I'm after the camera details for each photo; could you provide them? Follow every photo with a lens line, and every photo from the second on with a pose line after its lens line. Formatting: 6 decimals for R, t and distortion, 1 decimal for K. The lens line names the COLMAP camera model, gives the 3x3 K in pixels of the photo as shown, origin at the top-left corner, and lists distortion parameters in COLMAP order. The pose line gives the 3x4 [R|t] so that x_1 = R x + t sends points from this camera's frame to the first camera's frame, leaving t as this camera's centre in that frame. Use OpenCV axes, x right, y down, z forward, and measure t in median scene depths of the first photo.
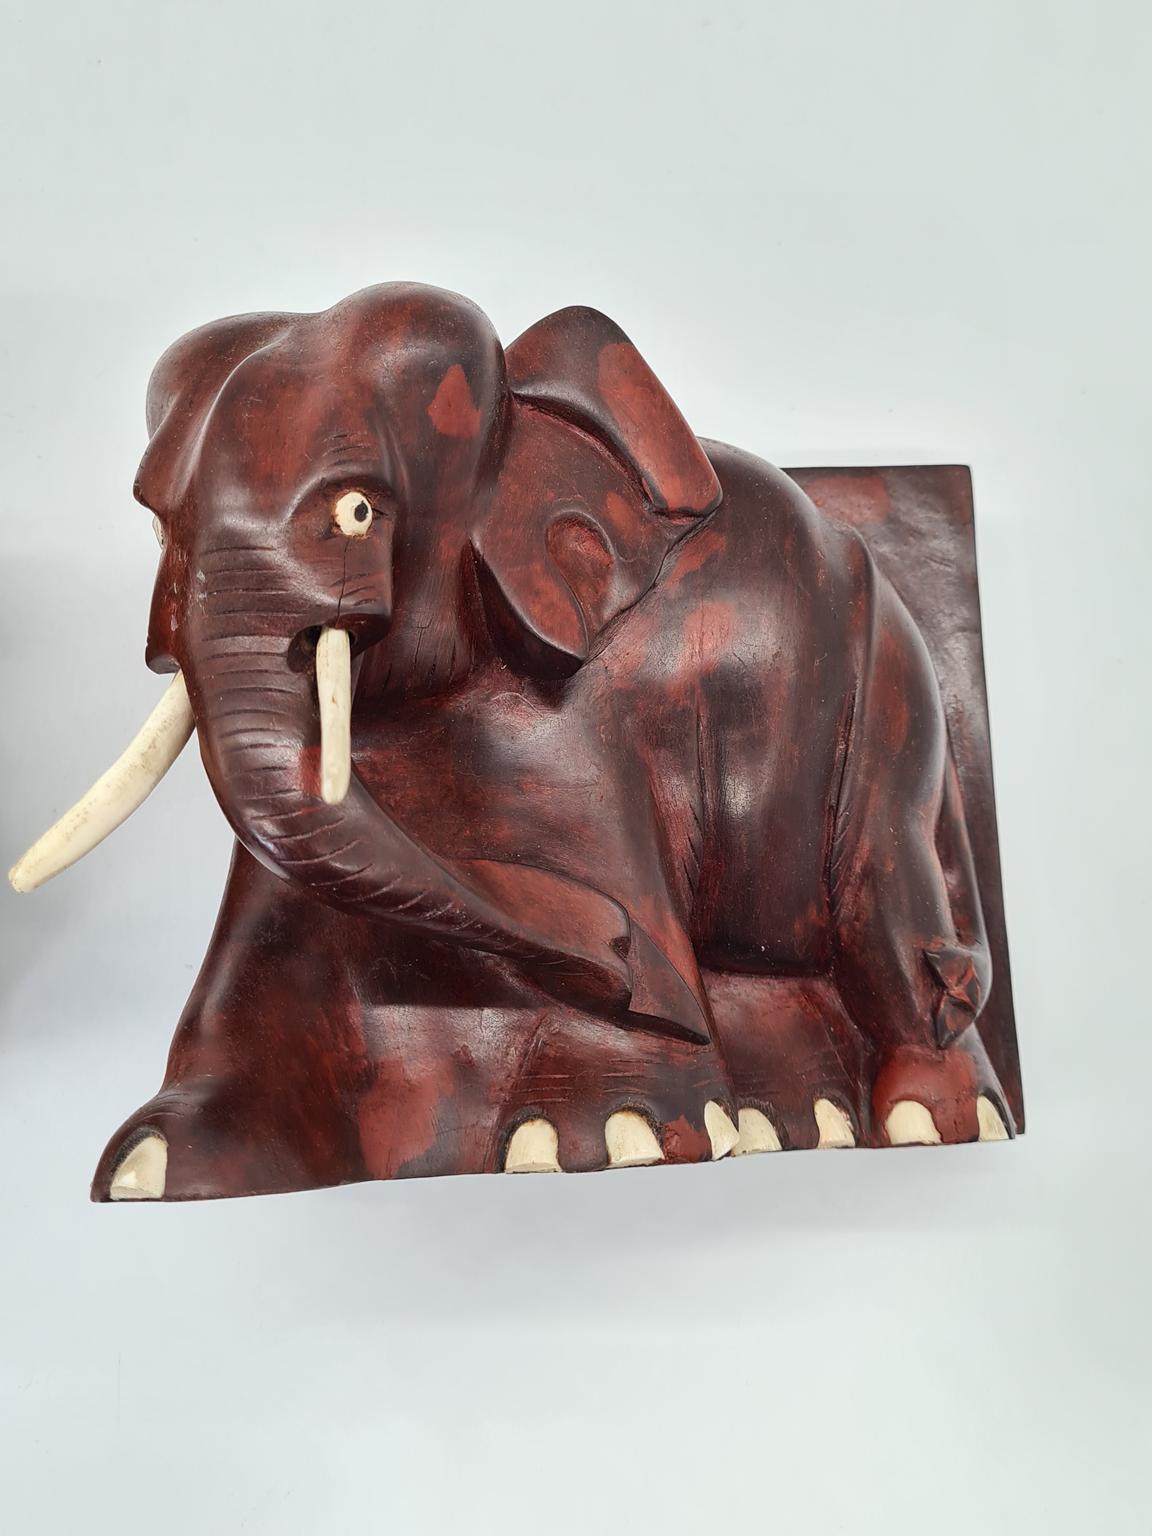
lens RADIAL K [[1512.9, 0, 576.0], [0, 1512.9, 768.0], [0, 0, 1]] dist [0.006435, 0.007298]
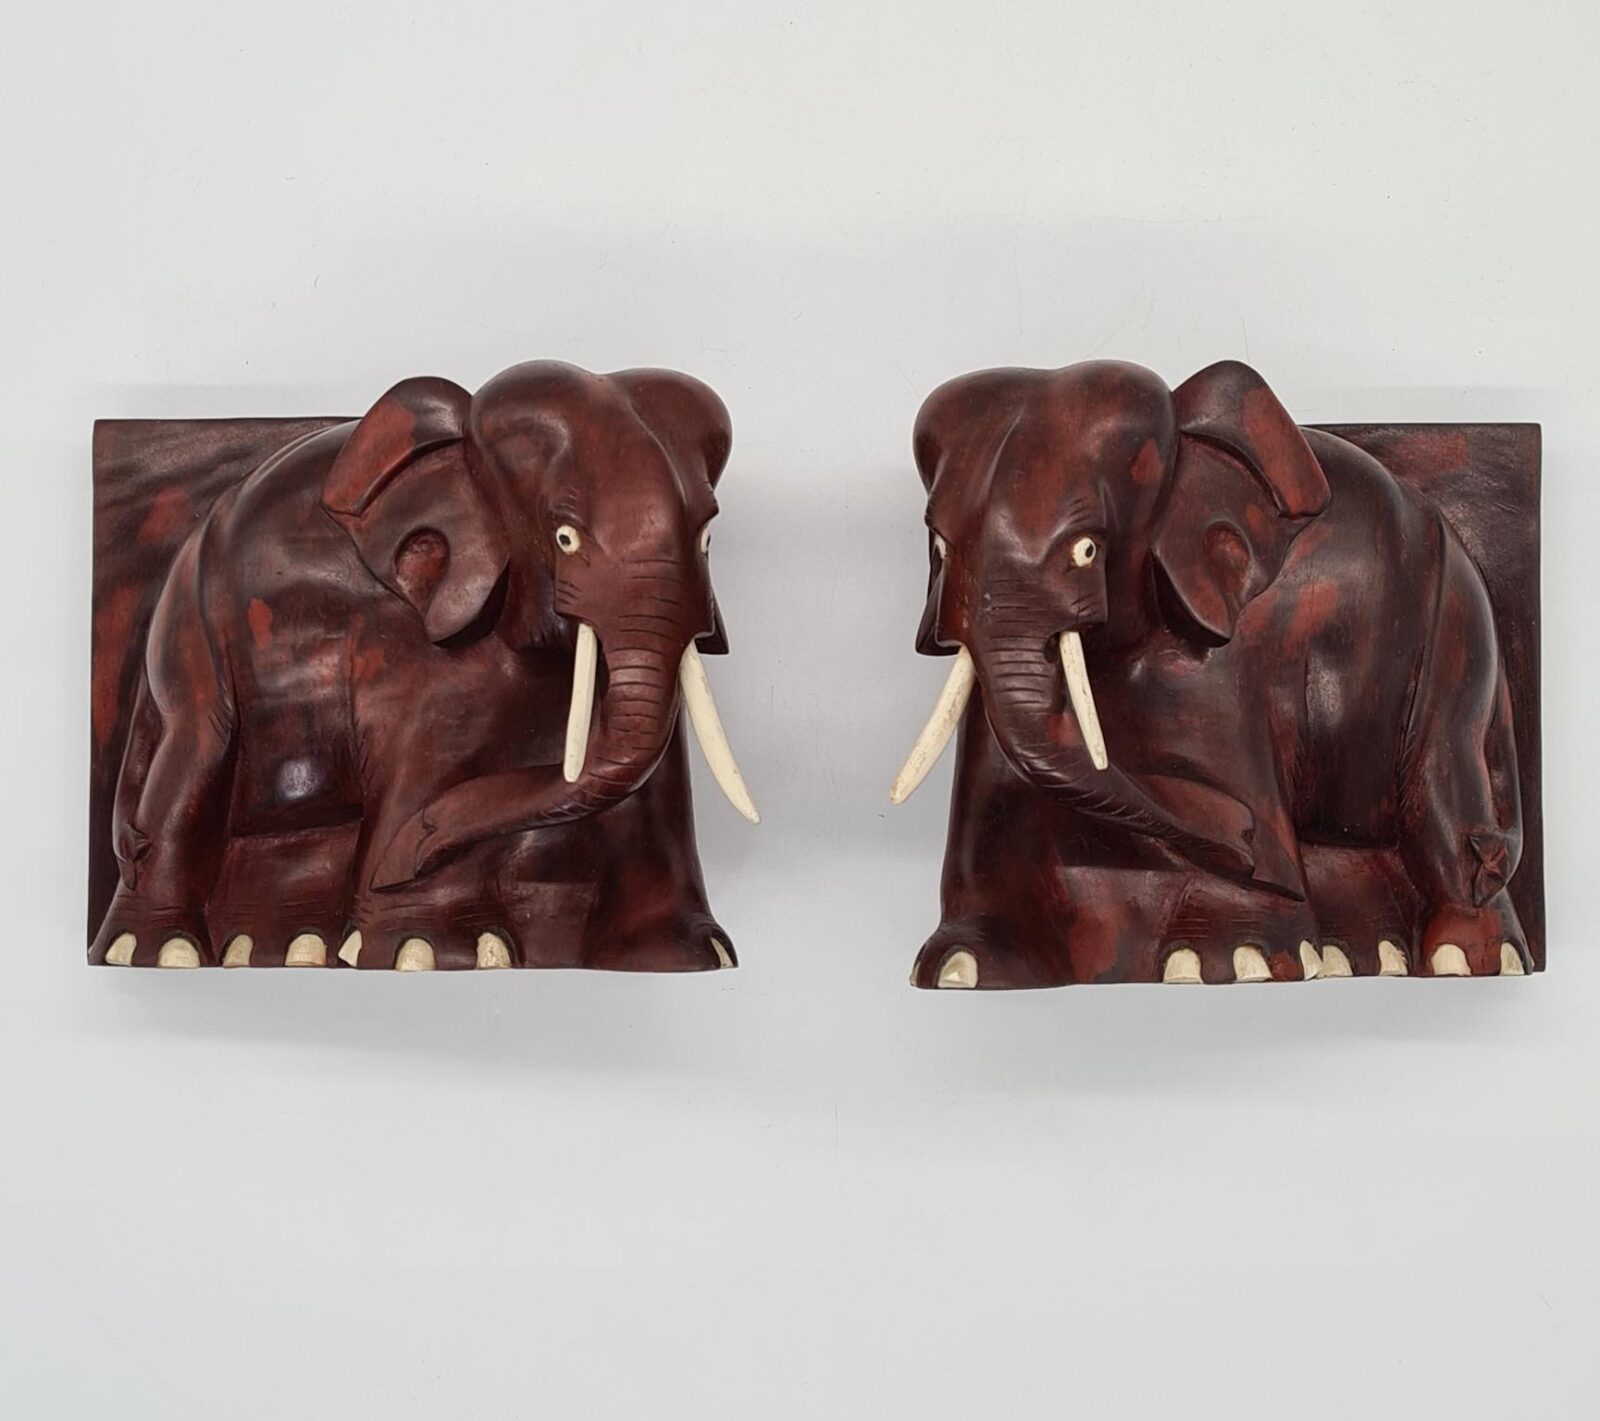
lens RADIAL K [[2553.4, 0, 800.0], [0, 2553.4, 710.5], [0, 0, 1]] dist [0.017769, -0.014054]
pose [[0.996235, 0.029425, -0.081553, -0.190495], [-0.017256, 0.989120, 0.146098, -0.331383], [0.084965, -0.144140, 0.985903, -1.357968]]
